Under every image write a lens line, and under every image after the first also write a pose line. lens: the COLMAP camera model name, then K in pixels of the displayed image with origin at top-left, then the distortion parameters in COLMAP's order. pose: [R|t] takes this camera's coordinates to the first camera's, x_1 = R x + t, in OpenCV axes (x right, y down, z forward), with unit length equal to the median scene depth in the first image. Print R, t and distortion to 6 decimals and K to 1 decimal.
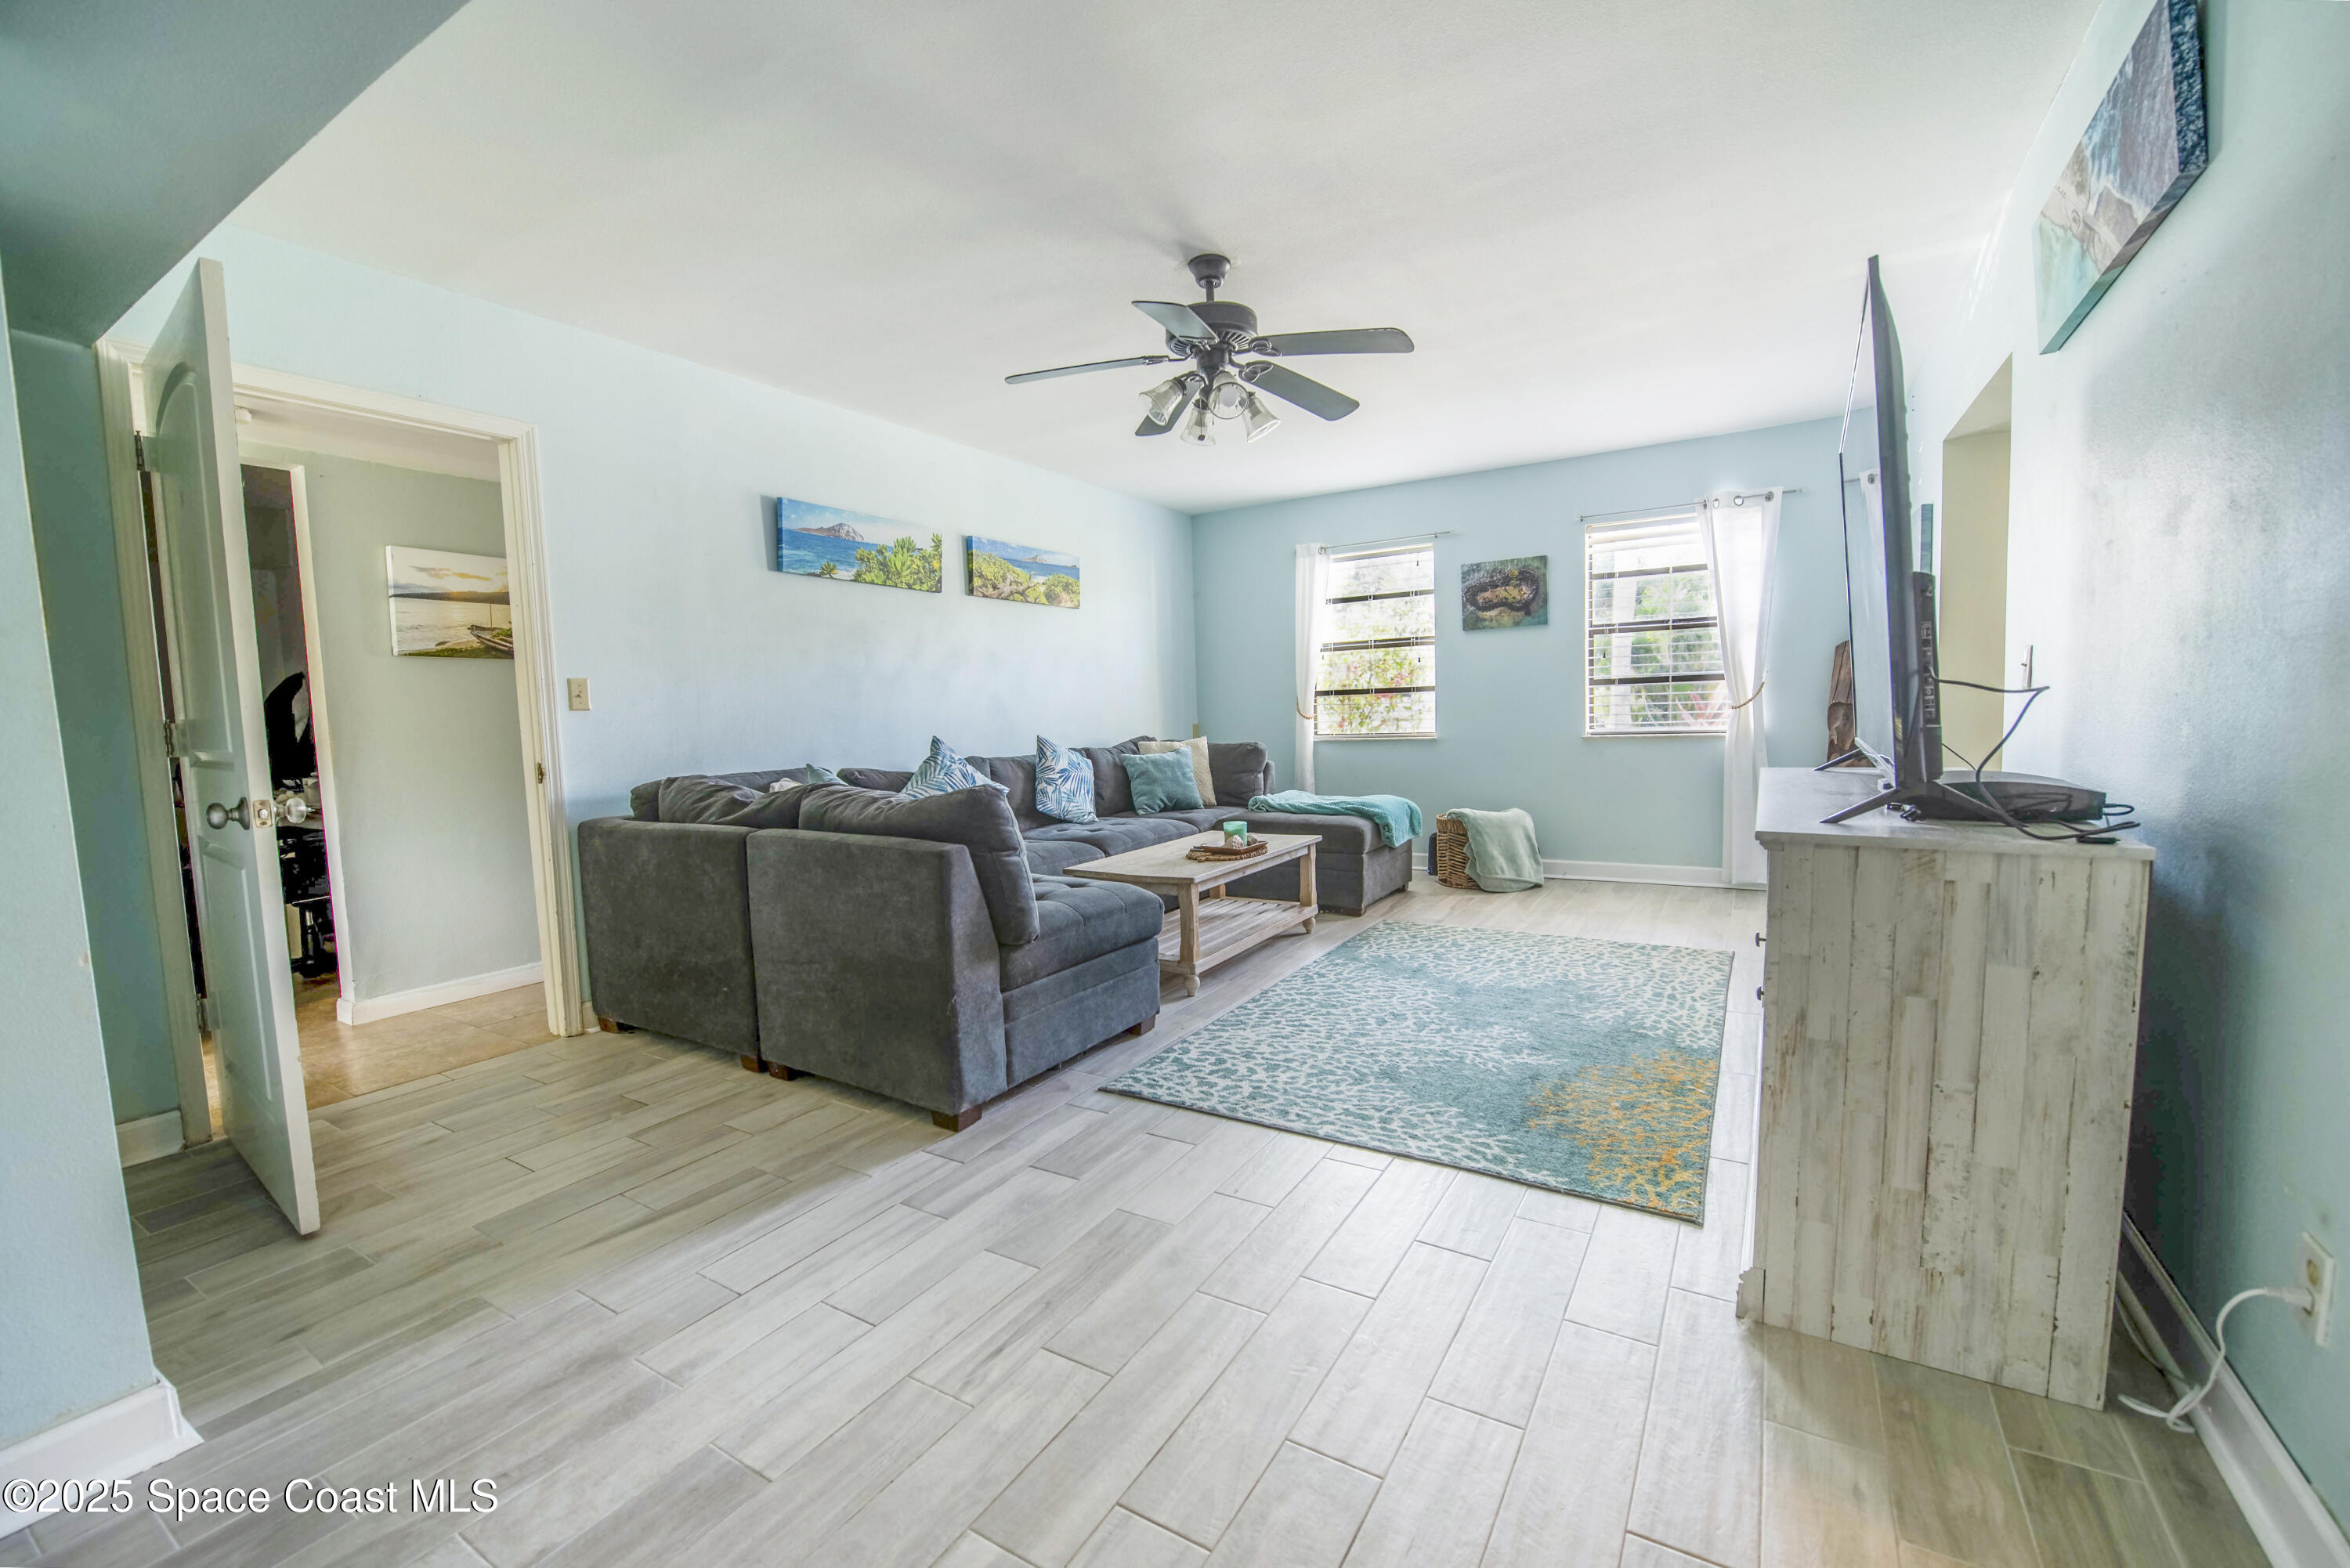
lens RADIAL K [[962.1, 0, 1180.1], [0, 962.1, 788.0], [0, 0, 1]] dist [-0.011432, -0.000408]
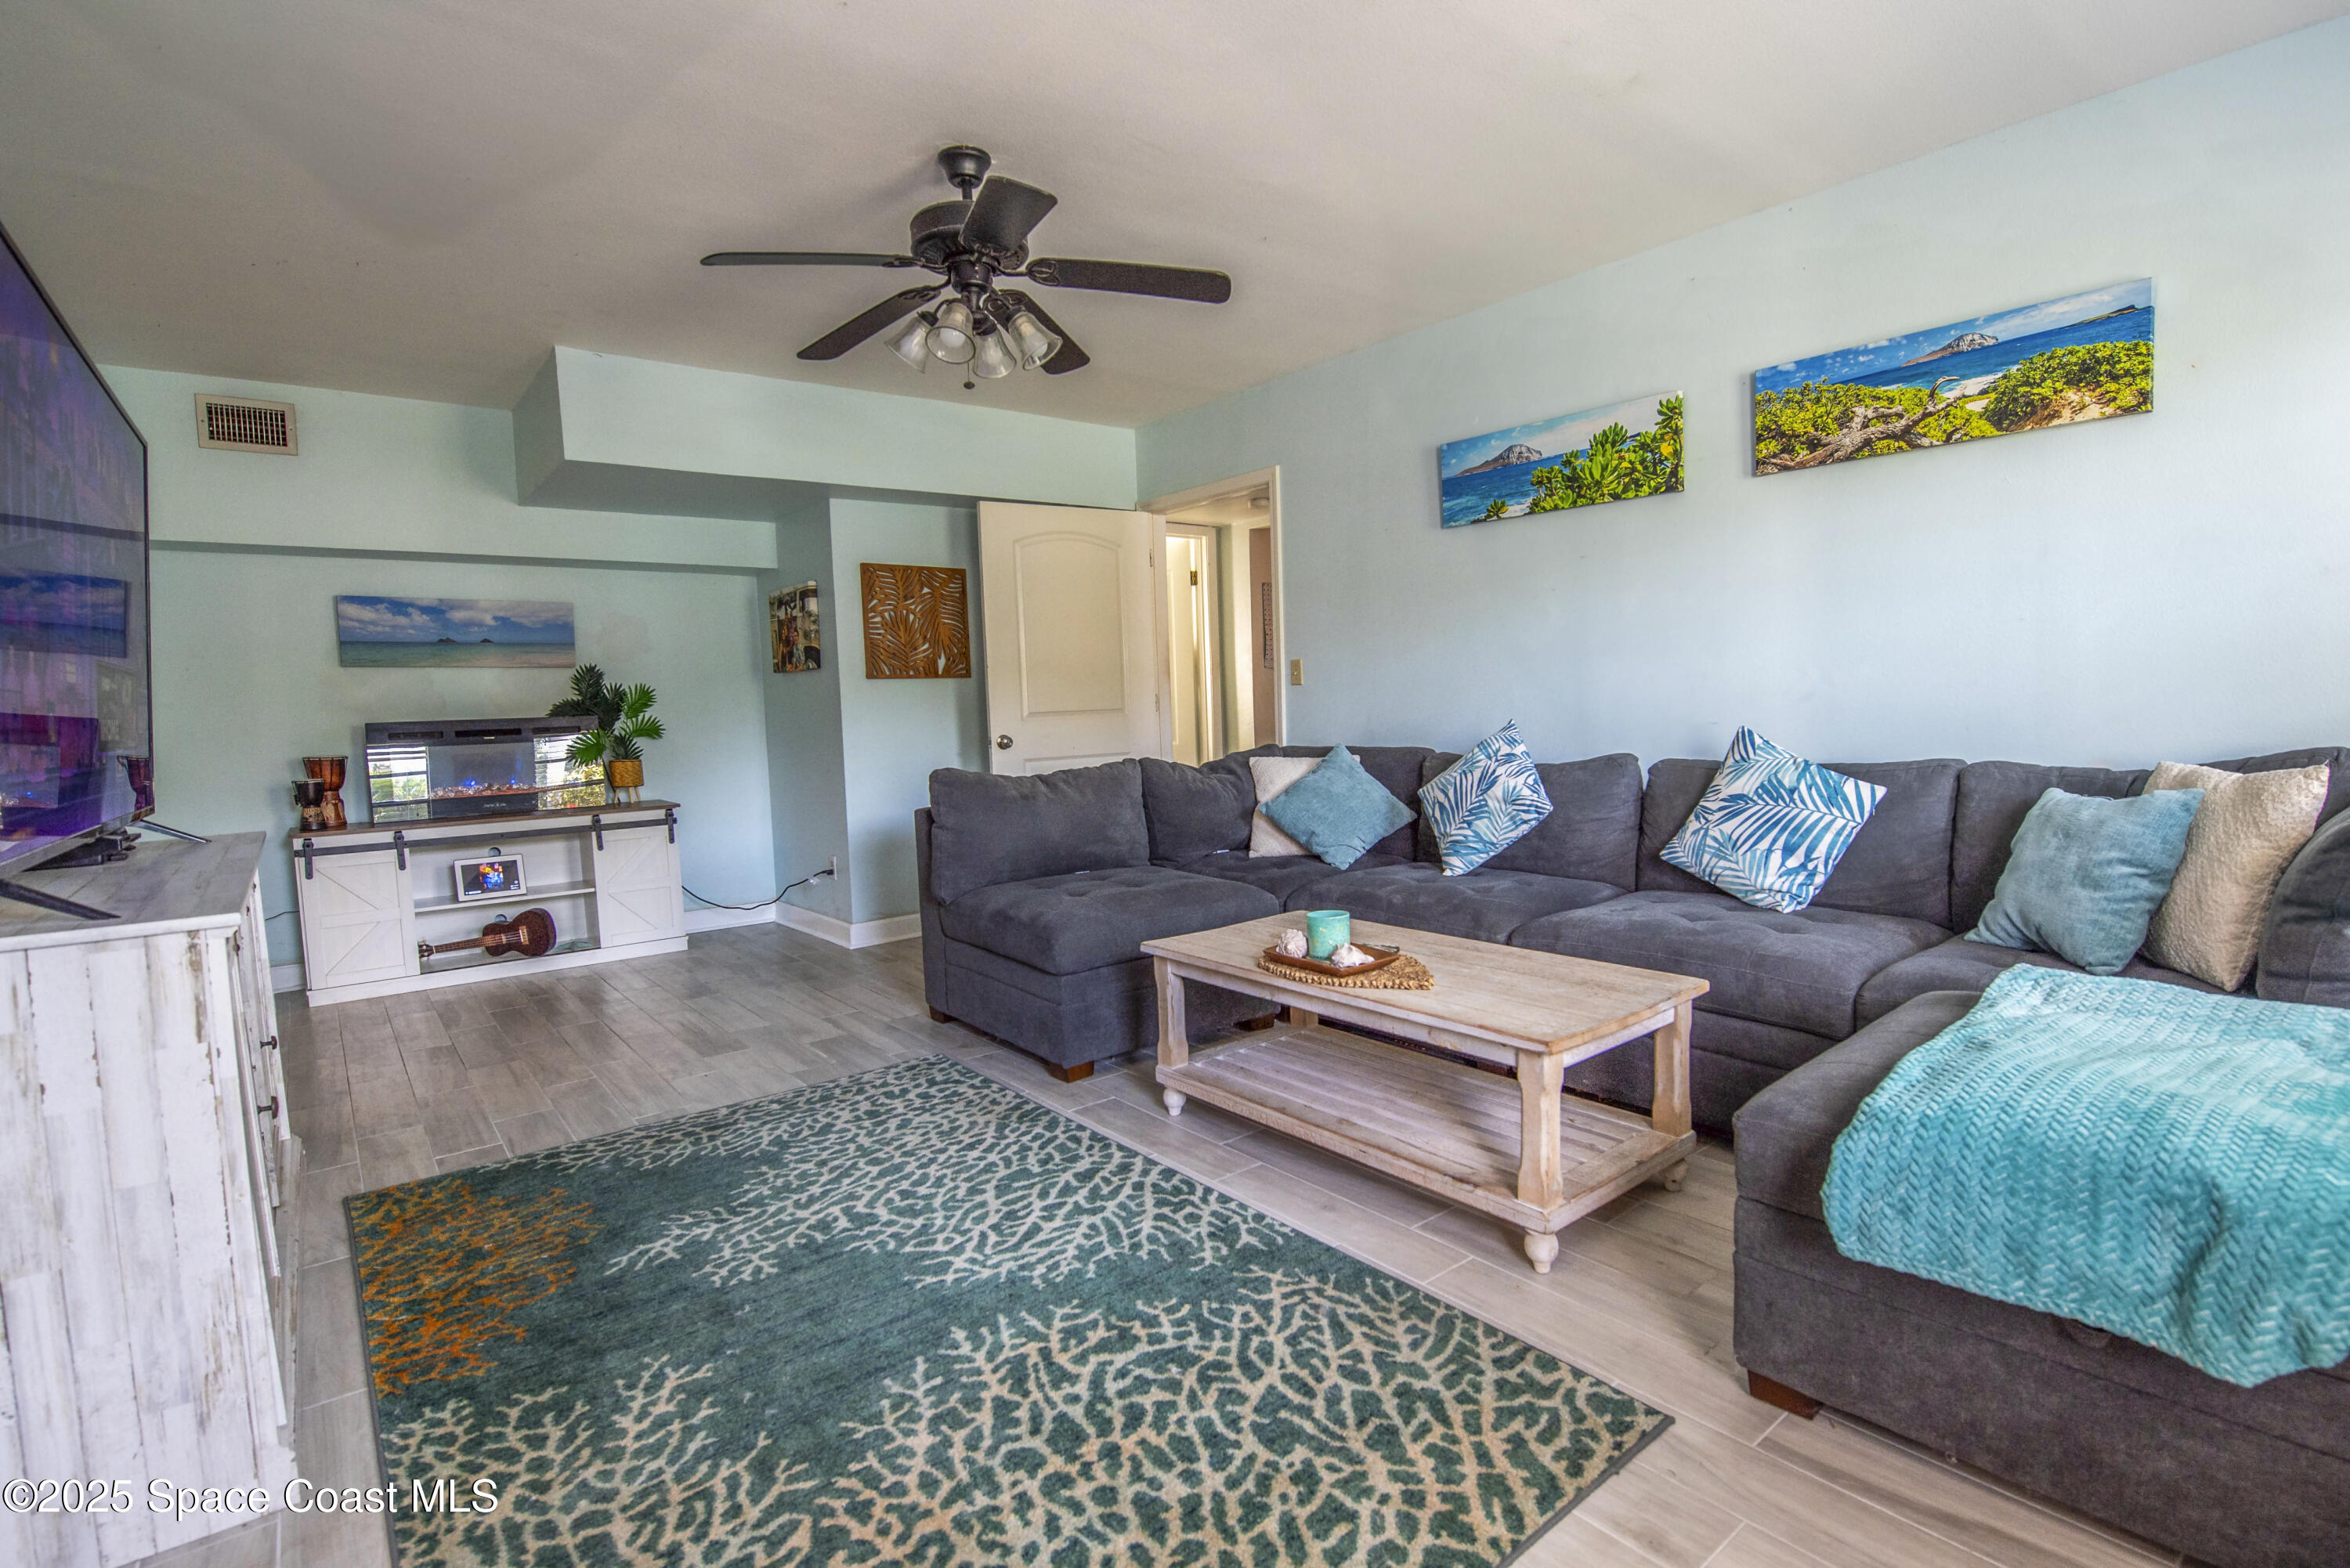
lens RADIAL K [[1106.8, 0, 1182.0], [0, 1106.8, 785.3], [0, 0, 1]] dist [-0.011062, -0.000638]
pose [[-0.335989, 0.116762, -0.934601, 0.705040], [-0.031379, 0.990348, 0.135007, -0.125867], [0.941343, 0.074688, -0.329082, 1.196606]]
